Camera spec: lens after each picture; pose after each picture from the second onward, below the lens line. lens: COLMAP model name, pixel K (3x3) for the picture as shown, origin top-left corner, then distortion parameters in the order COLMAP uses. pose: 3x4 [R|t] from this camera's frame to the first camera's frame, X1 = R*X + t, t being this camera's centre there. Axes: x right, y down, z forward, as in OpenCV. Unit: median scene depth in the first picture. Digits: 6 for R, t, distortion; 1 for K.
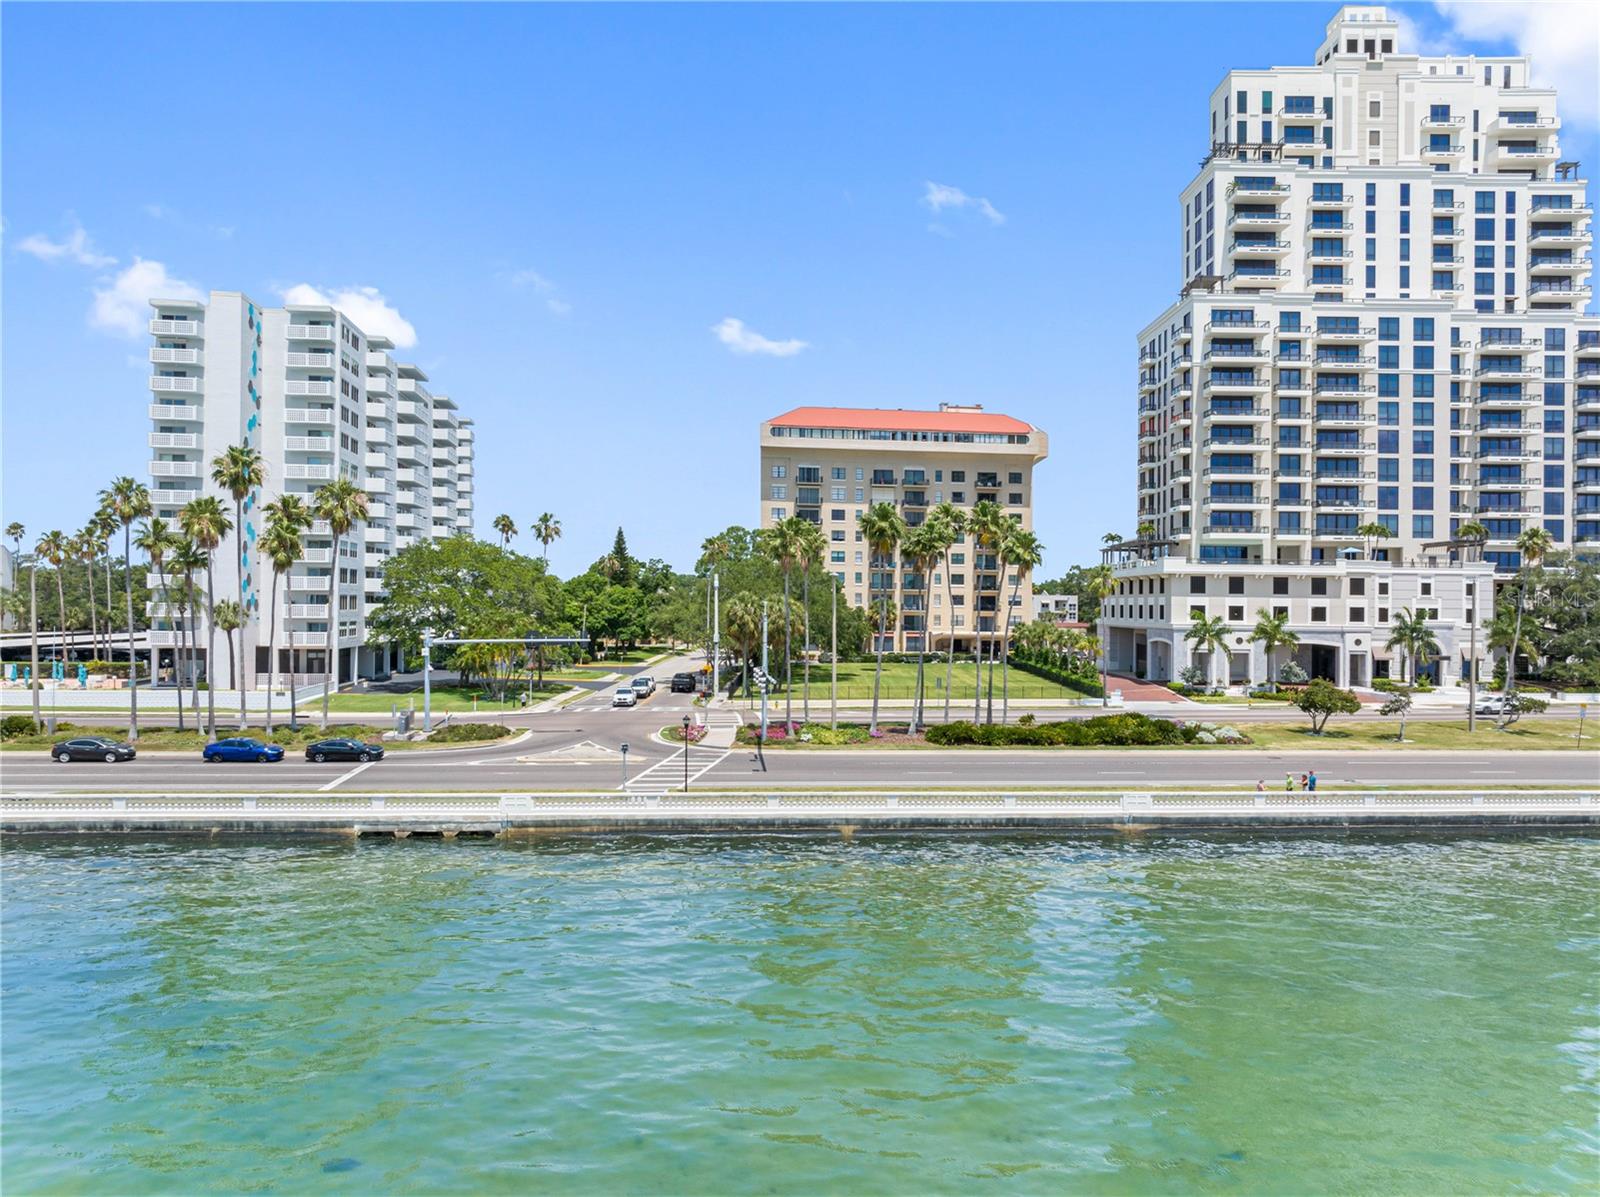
lens RADIAL K [[1149.6, 0, 802.4], [0, 1149.6, 604.3], [0, 0, 1]] dist [-0.007699, 0.009595]
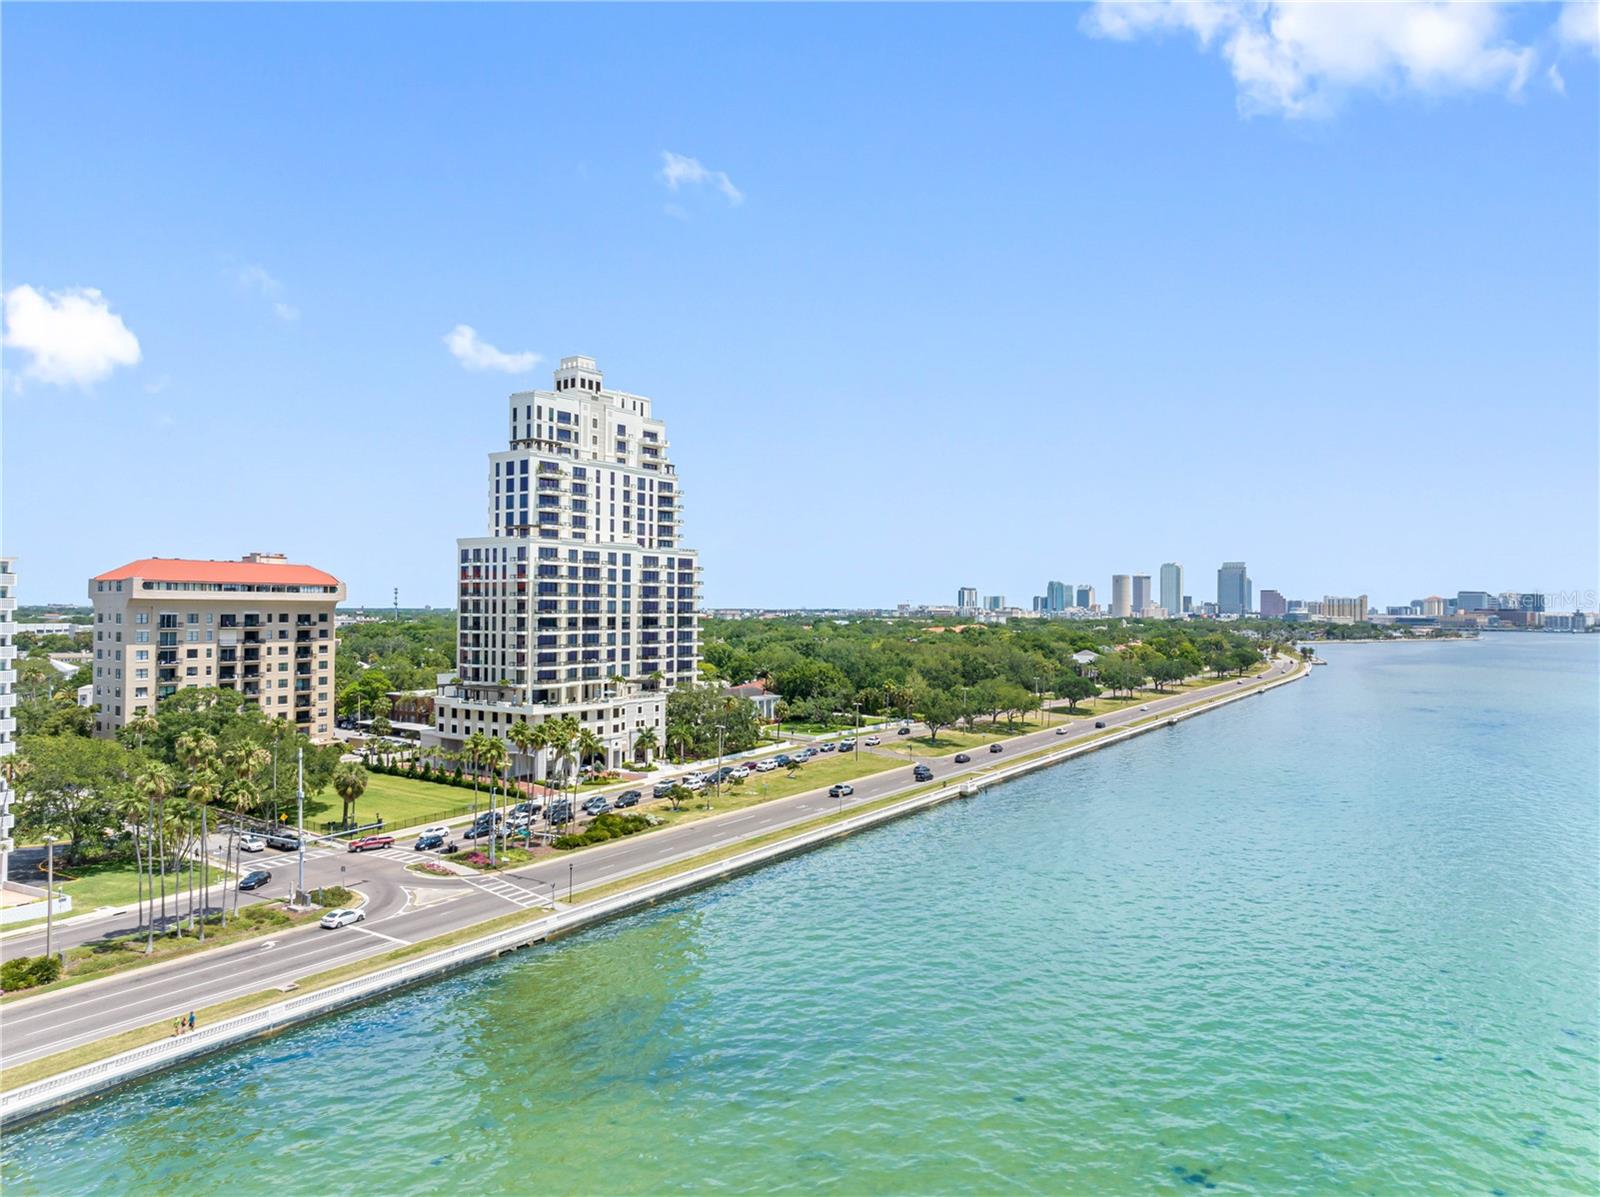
lens RADIAL K [[1149.6, 0, 796.9], [0, 1149.6, 592.2], [0, 0, 1]] dist [-0.007699, 0.009595]
pose [[0.589920, 0.001413, 0.807461, -0.564858], [-0.001962, 0.999998, -0.000317, -0.144405], [-0.807460, -0.001397, 0.589921, -0.202173]]
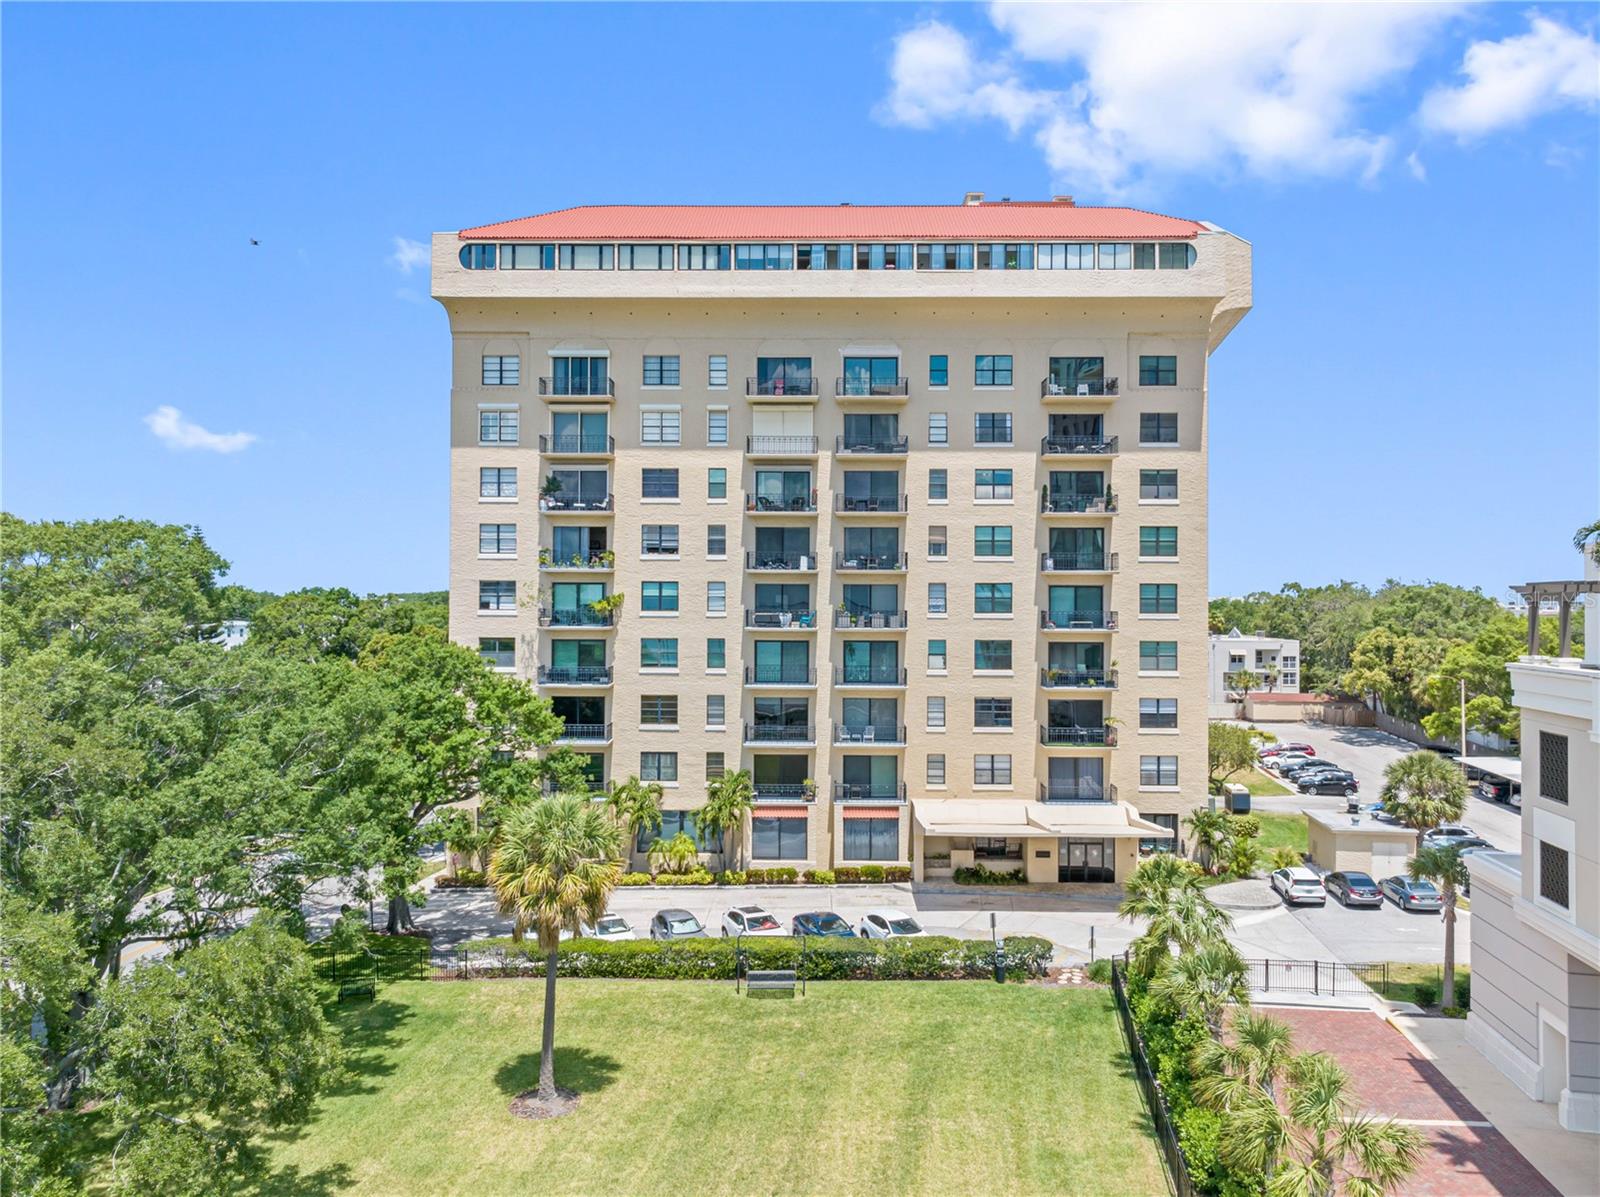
lens RADIAL K [[1149.6, 0, 802.1], [0, 1149.6, 603.5], [0, 0, 1]] dist [-0.007699, 0.009595]
pose [[0.989272, -0.007449, -0.145892, 0.131875], [0.007120, 0.999971, -0.002779, -0.038336], [0.145908, 0.001710, 0.989297, 0.652931]]
